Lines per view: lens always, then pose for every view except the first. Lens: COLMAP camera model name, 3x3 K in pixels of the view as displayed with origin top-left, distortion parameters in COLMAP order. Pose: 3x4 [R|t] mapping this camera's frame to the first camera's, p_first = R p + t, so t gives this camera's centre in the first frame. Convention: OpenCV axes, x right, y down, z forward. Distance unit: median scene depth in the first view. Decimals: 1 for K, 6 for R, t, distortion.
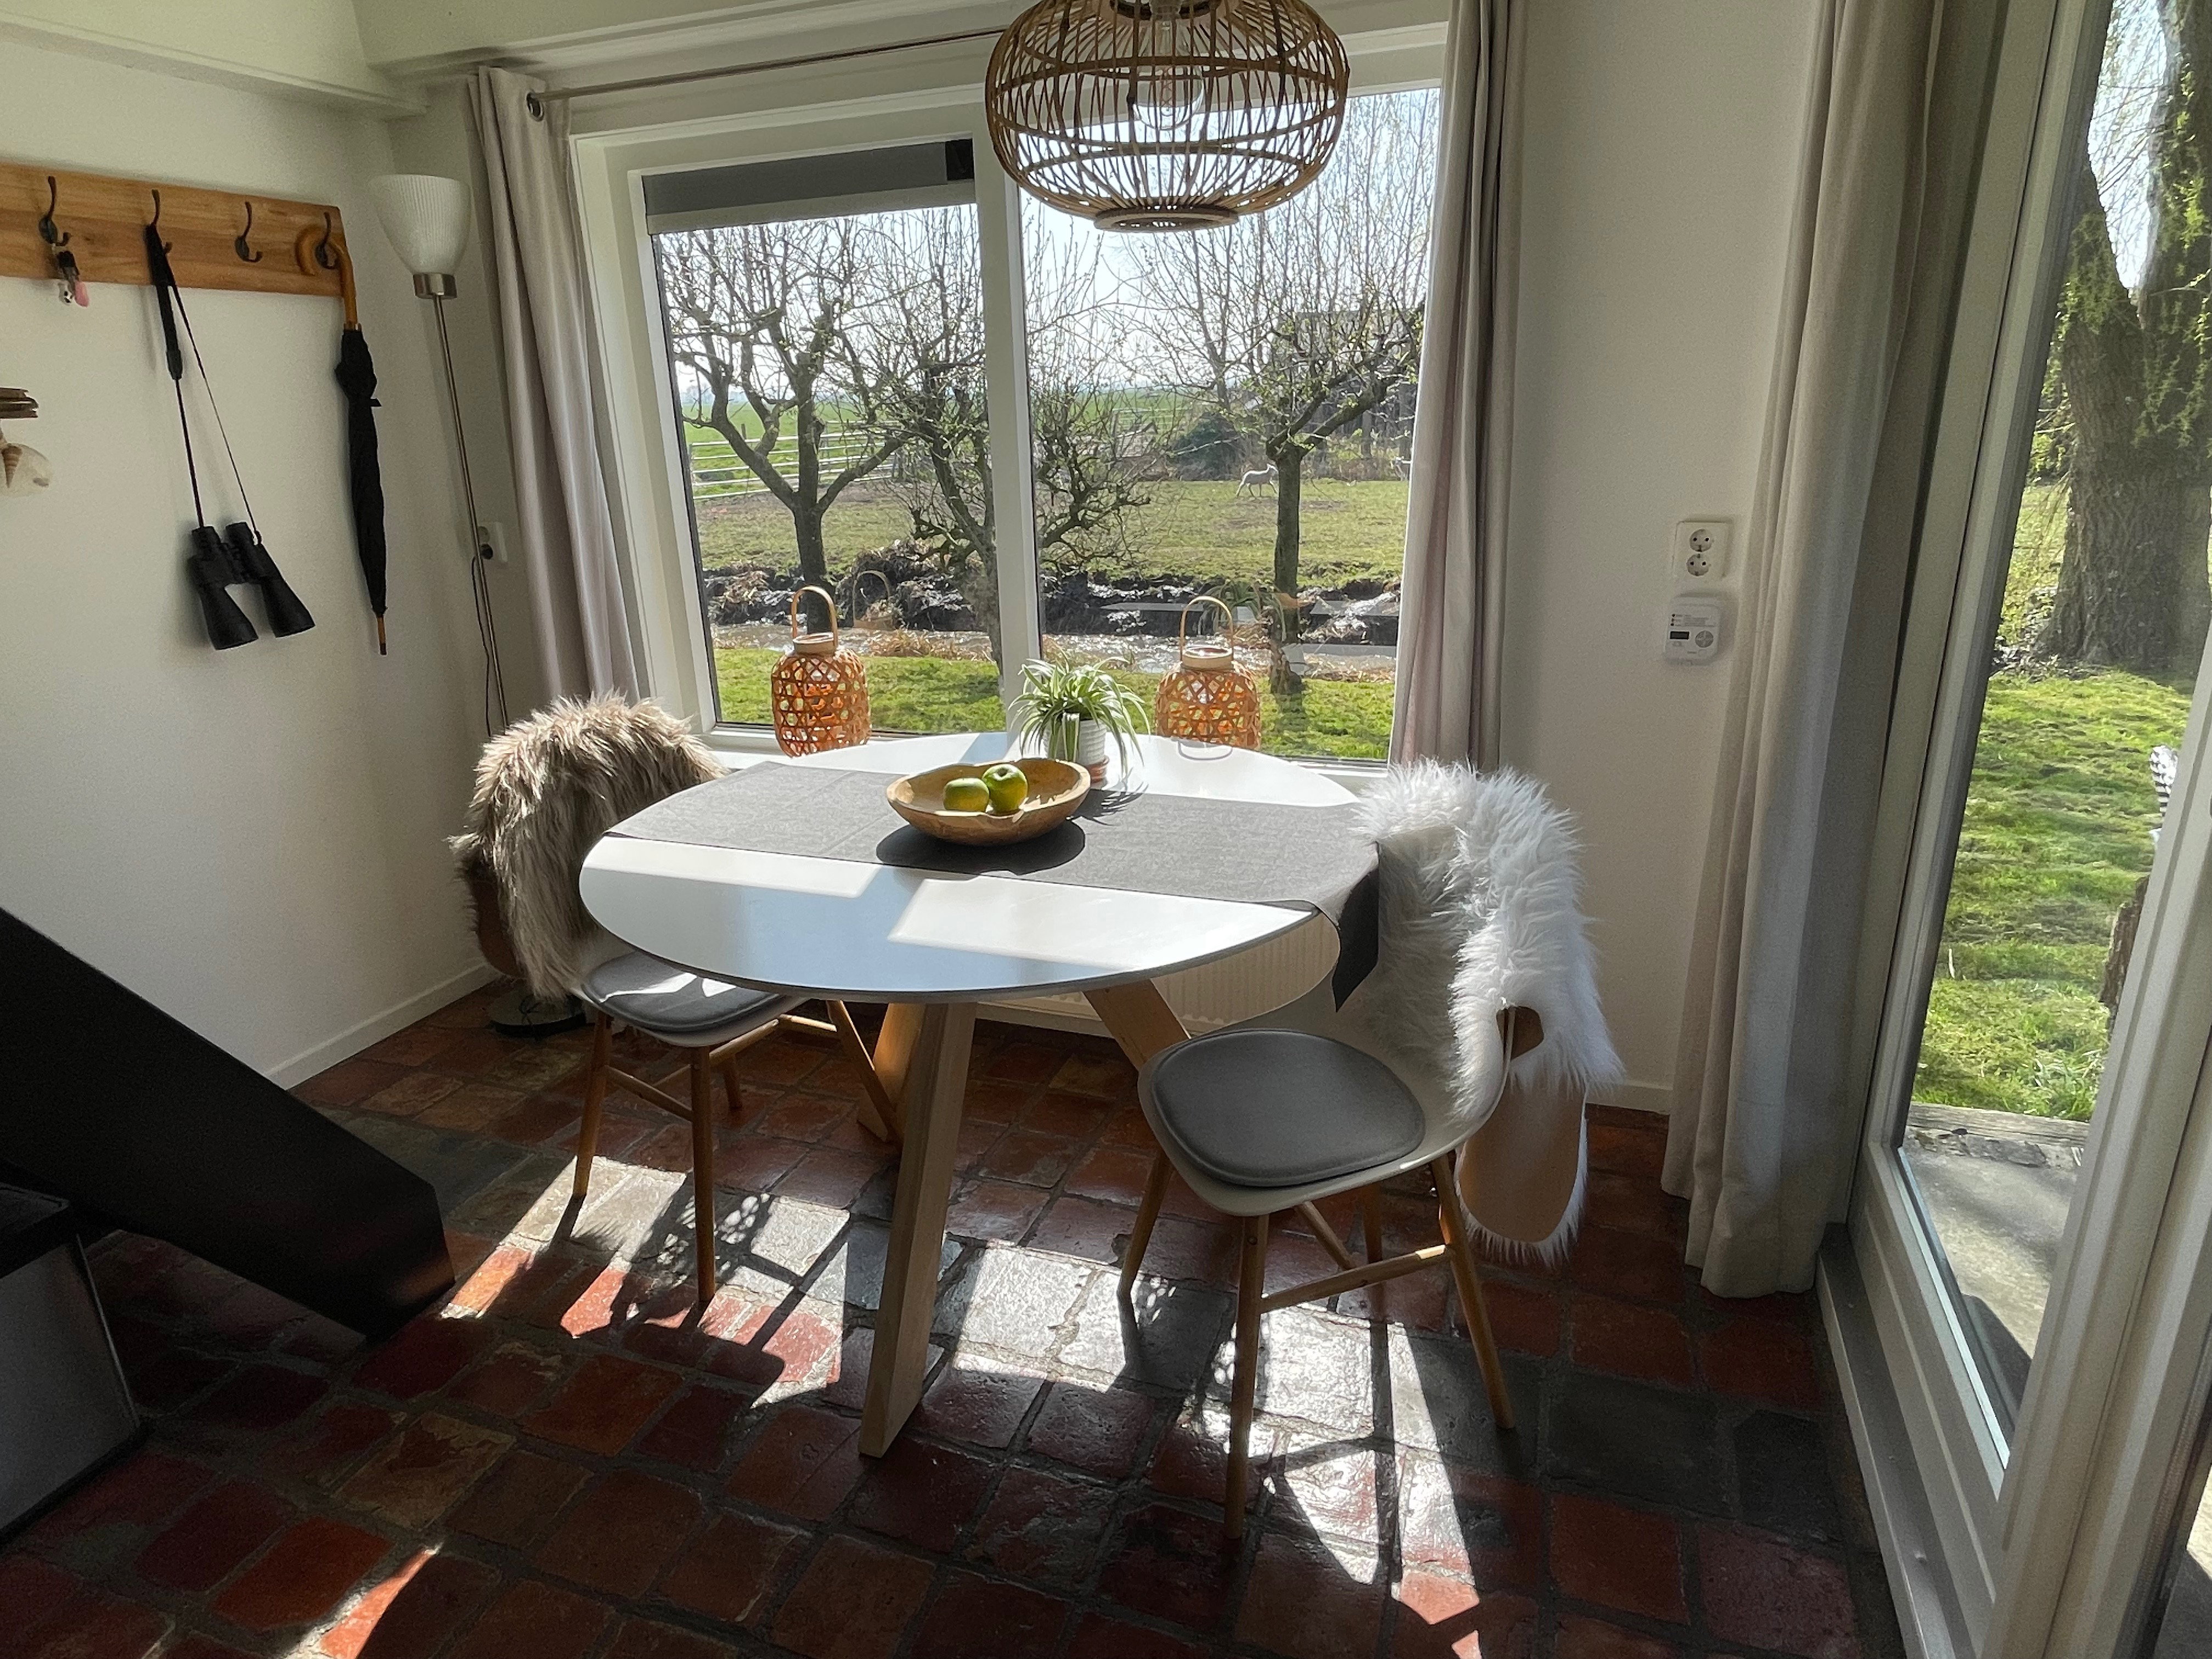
lens RADIAL K [[1299.0, 0, 1104.5], [0, 1299.0, 825.4], [0, 0, 1]] dist [0.001397, 0.001164]
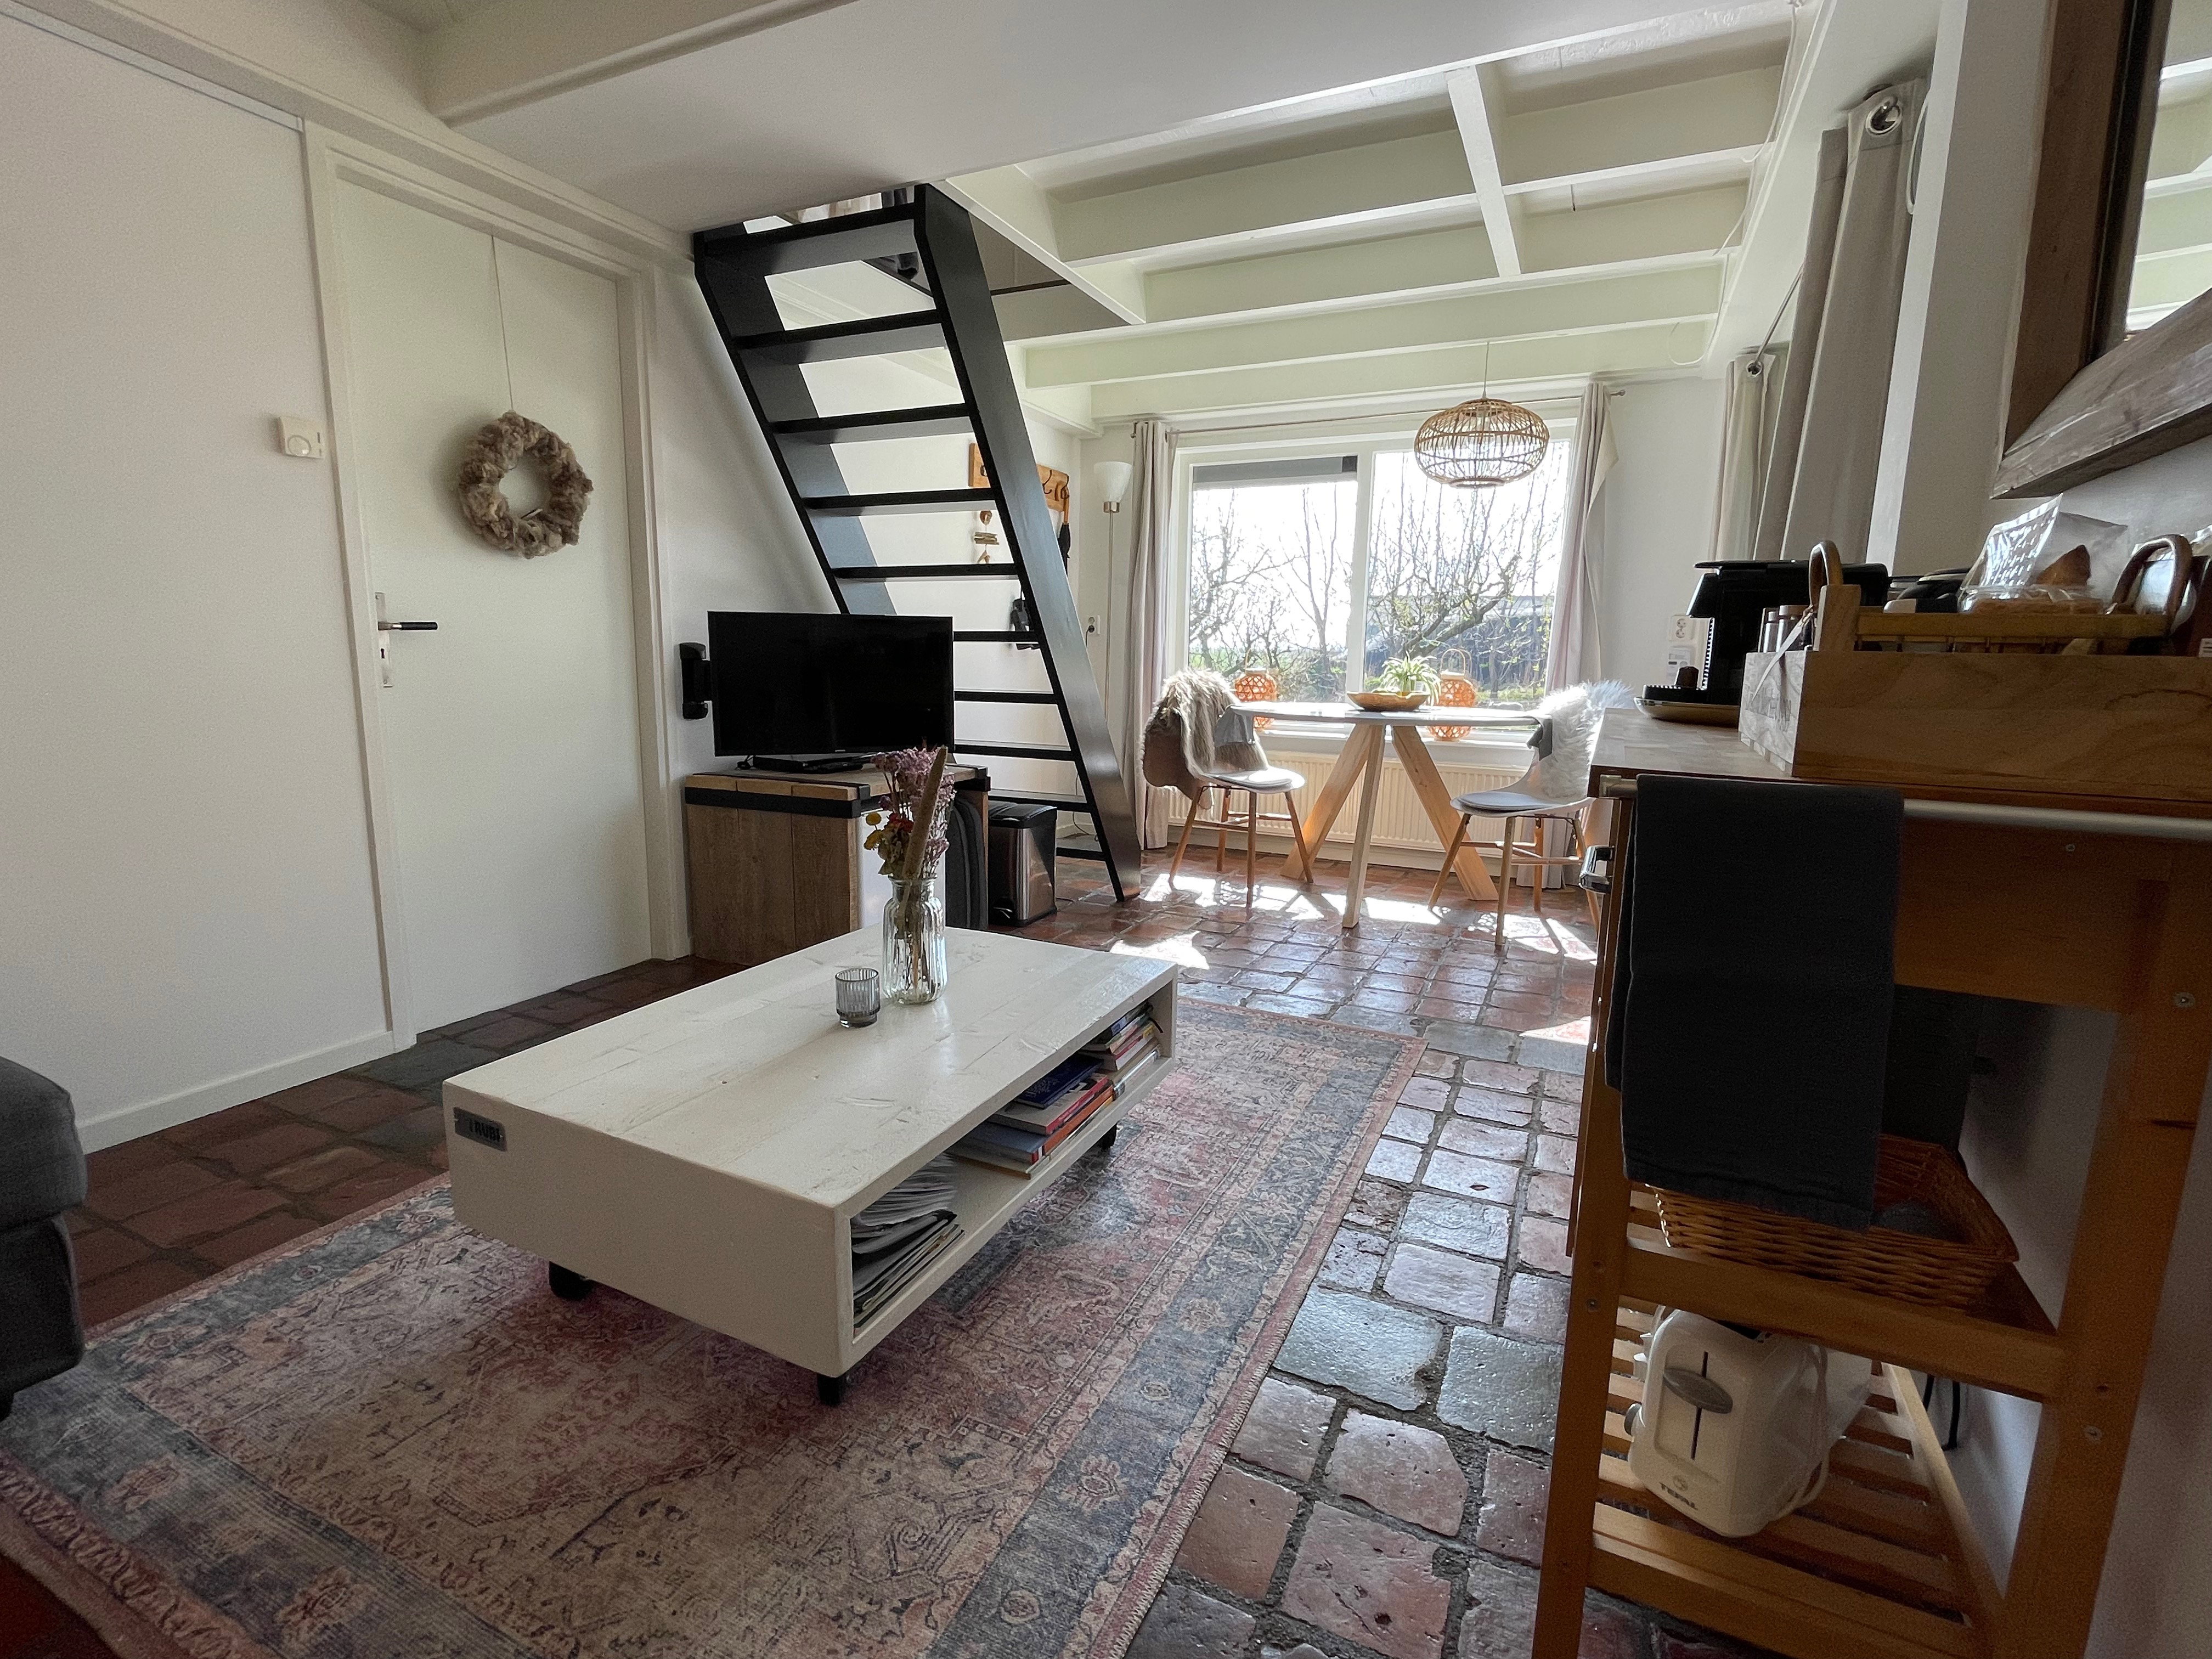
lens RADIAL K [[1026.1, 0, 1111.9], [0, 1026.1, 824.1], [0, 0, 1]] dist [0.002222, 0.000331]
pose [[0.993795, 0.066499, -0.089160, -0.323513], [-0.079167, 0.985956, -0.147046, 0.422827], [0.078130, 0.153192, 0.985103, -0.735289]]
